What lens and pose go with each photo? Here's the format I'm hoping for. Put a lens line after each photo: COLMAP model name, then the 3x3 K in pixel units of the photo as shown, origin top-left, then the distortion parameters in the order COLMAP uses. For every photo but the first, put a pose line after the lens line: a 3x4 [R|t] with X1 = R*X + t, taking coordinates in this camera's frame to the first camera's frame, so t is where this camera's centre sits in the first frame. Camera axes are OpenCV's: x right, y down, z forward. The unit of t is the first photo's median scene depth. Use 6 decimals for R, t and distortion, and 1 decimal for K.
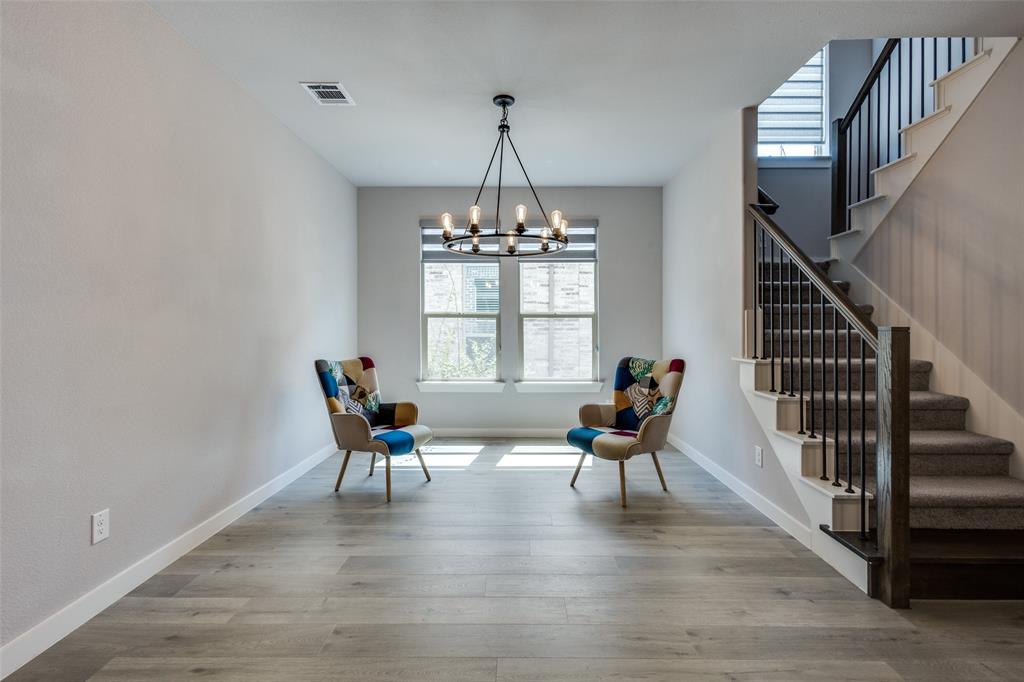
lens RADIAL K [[477.4, 0, 511.6], [0, 477.4, 328.5], [0, 0, 1]] dist [0.000599, -0.000040]
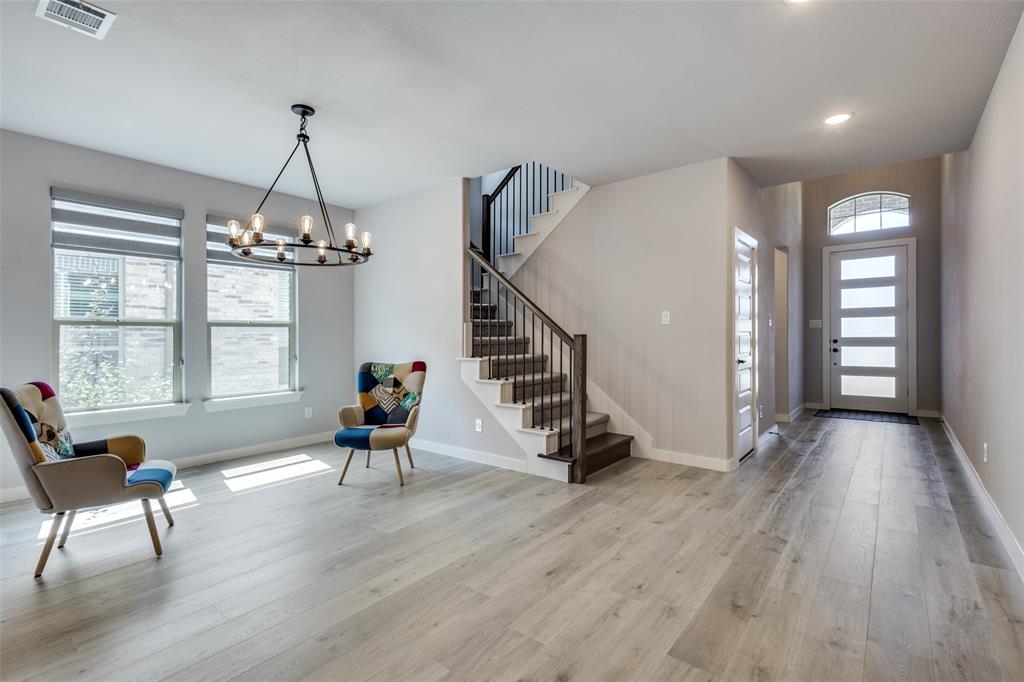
lens RADIAL K [[479.4, 0, 512.0], [0, 479.4, 341.0], [0, 0, 1]] dist [0.007801, 0.000115]
pose [[0.613241, -0.014517, 0.789763, -0.504178], [0.009582, 0.999894, 0.010939, -0.000728], [-0.789838, 0.000859, 0.613315, 0.033518]]
